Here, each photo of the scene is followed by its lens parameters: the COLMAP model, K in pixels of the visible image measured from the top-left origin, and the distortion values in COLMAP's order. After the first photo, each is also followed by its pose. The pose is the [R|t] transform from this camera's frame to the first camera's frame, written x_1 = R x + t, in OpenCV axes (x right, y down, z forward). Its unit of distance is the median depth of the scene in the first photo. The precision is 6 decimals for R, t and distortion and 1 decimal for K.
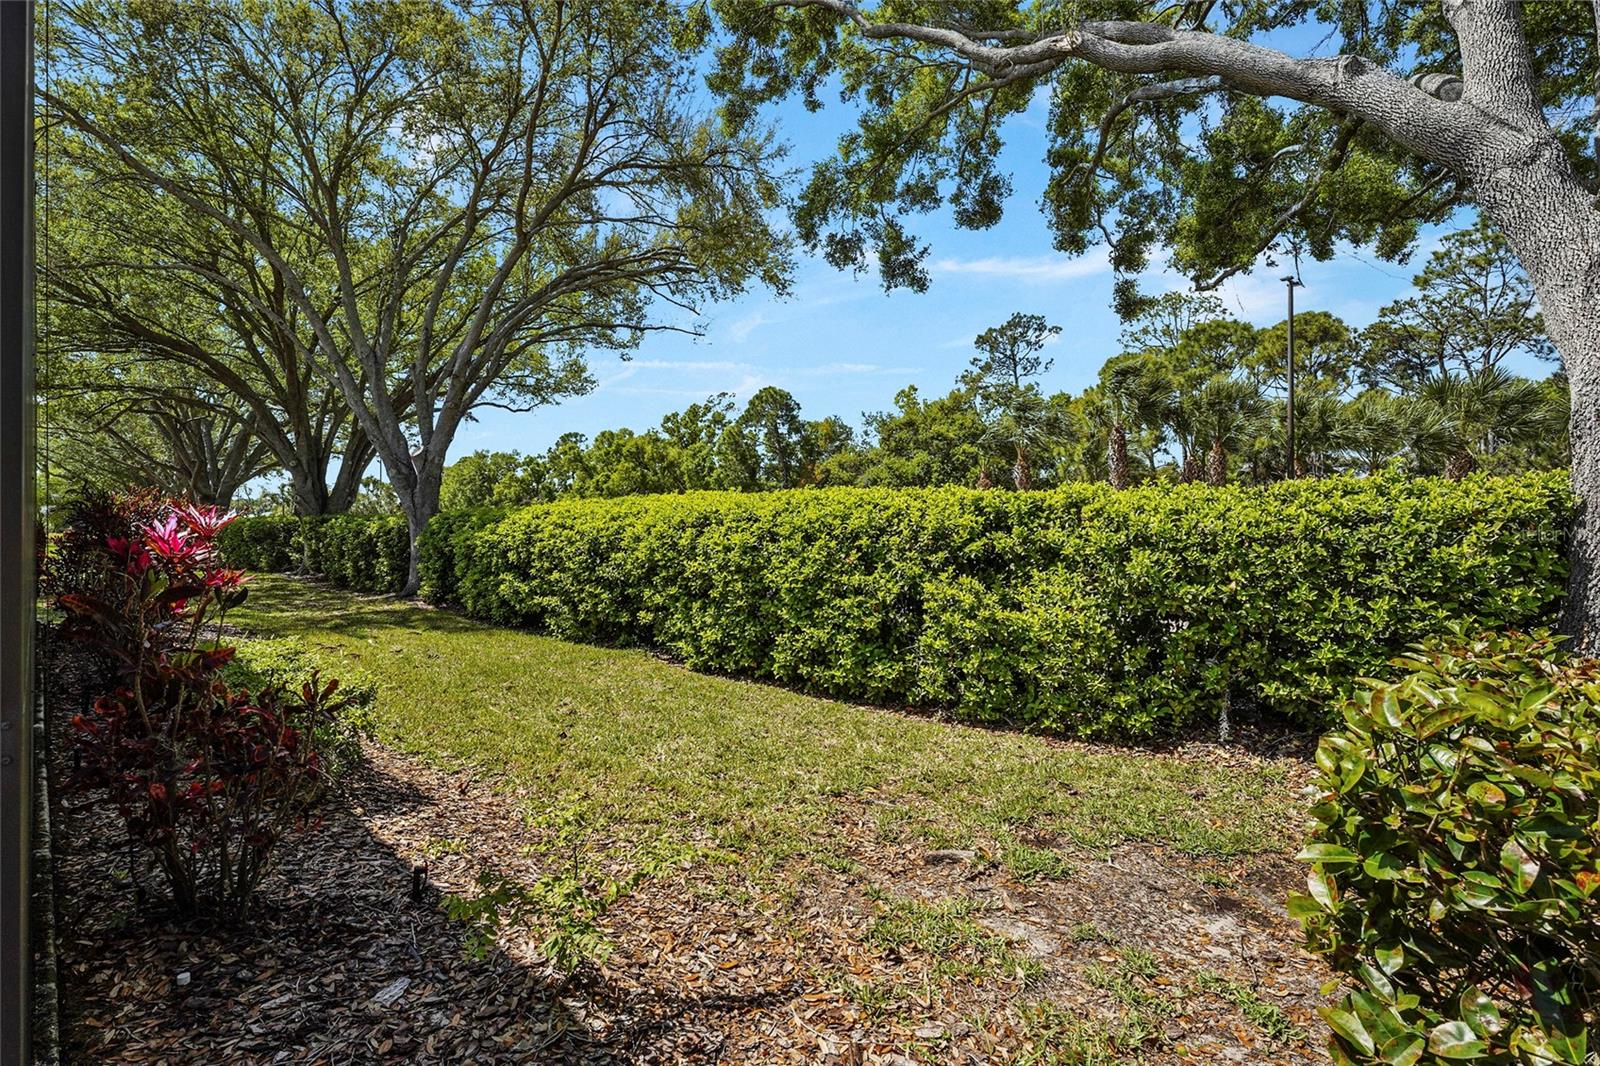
lens RADIAL K [[729.0, 0, 785.0], [0, 729.0, 525.0], [0, 0, 1]] dist [-0.005009, 0.000087]
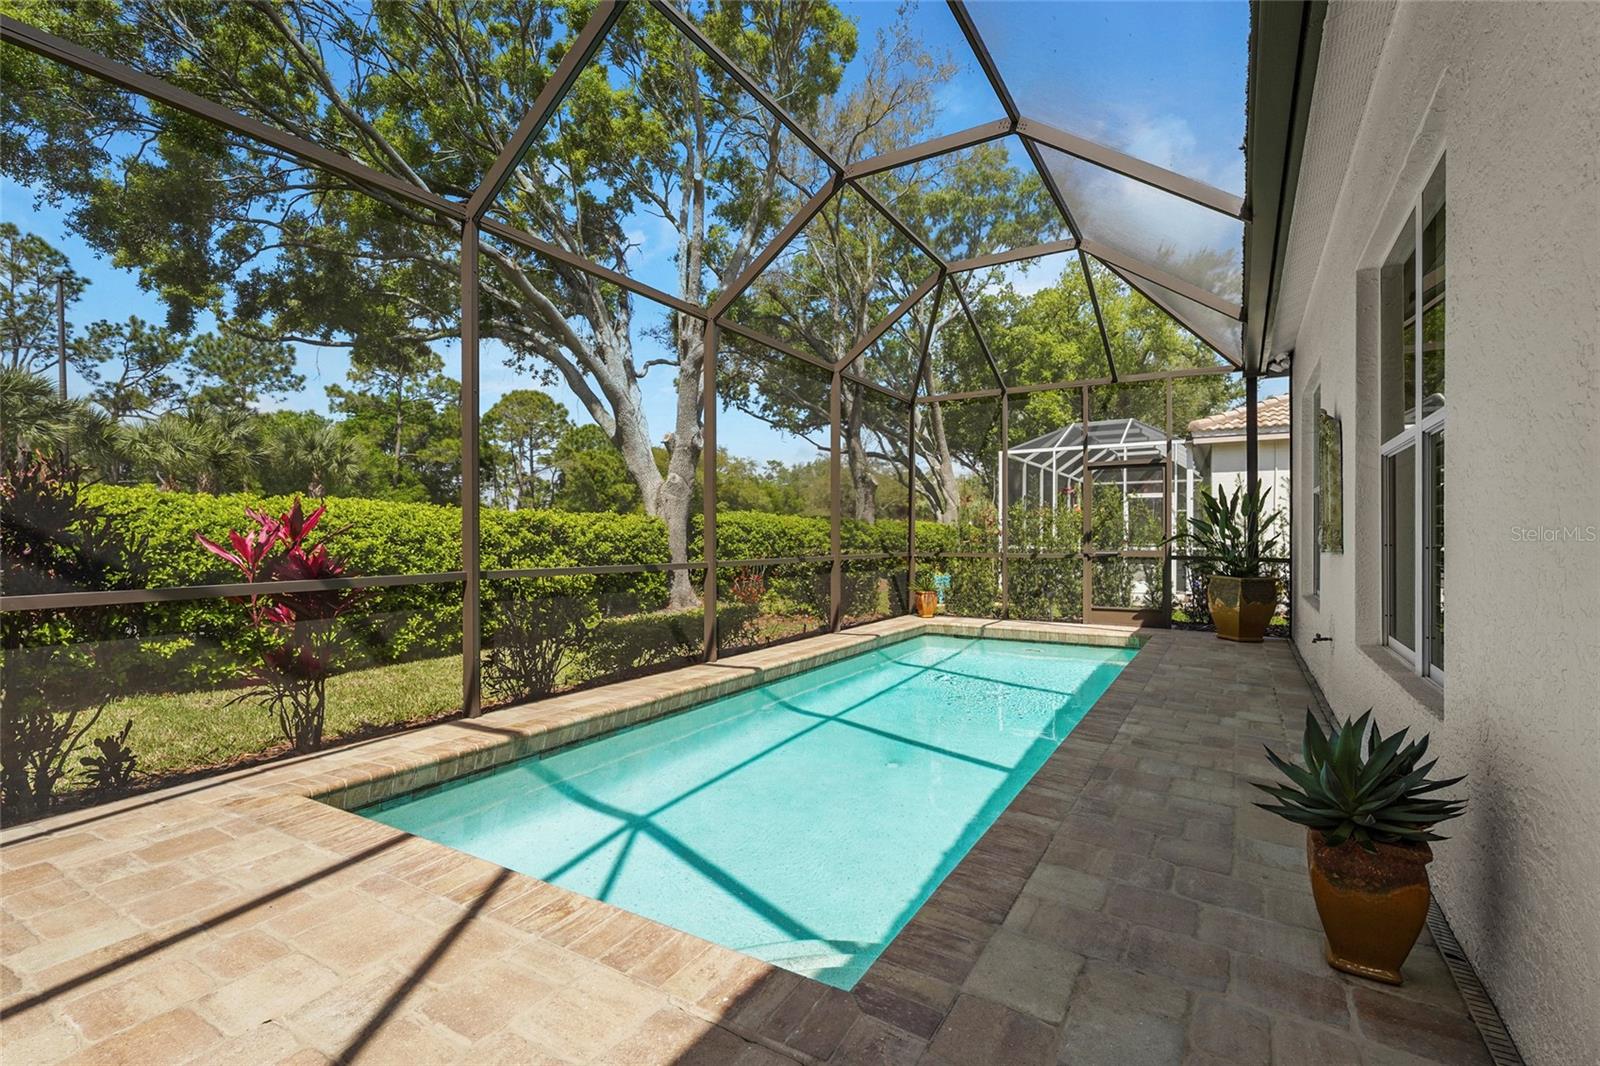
lens RADIAL K [[729.0, 0, 813.8], [0, 729.0, 535.7], [0, 0, 1]] dist [-0.005009, 0.000087]
pose [[-0.233271, -0.009419, 0.972366, -0.201072], [-0.007379, 0.999941, 0.007916, -0.001393], [-0.972384, -0.005329, -0.233327, 0.096114]]
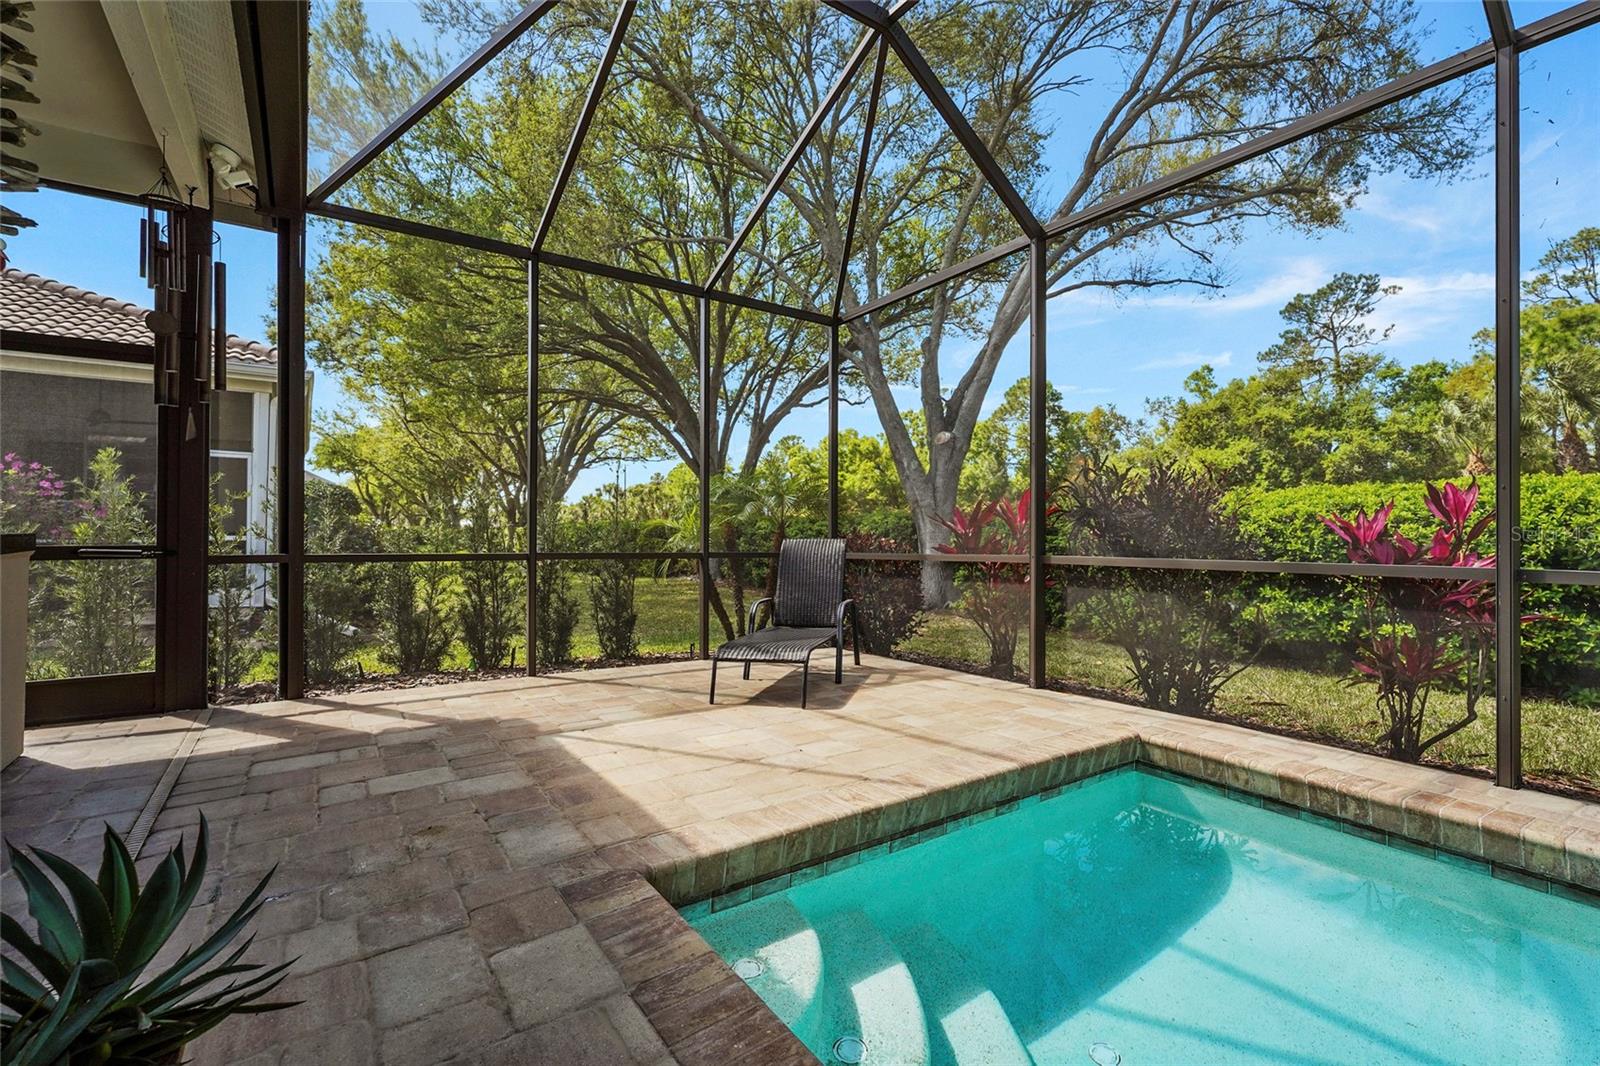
lens RADIAL K [[729.0, 0, 801.5], [0, 729.0, 528.4], [0, 0, 1]] dist [-0.005009, 0.000087]
pose [[0.977604, -0.007633, -0.210316, -0.141829], [0.008221, 0.999964, 0.001919, 0.000334], [0.210293, -0.003605, 0.977632, 0.038890]]
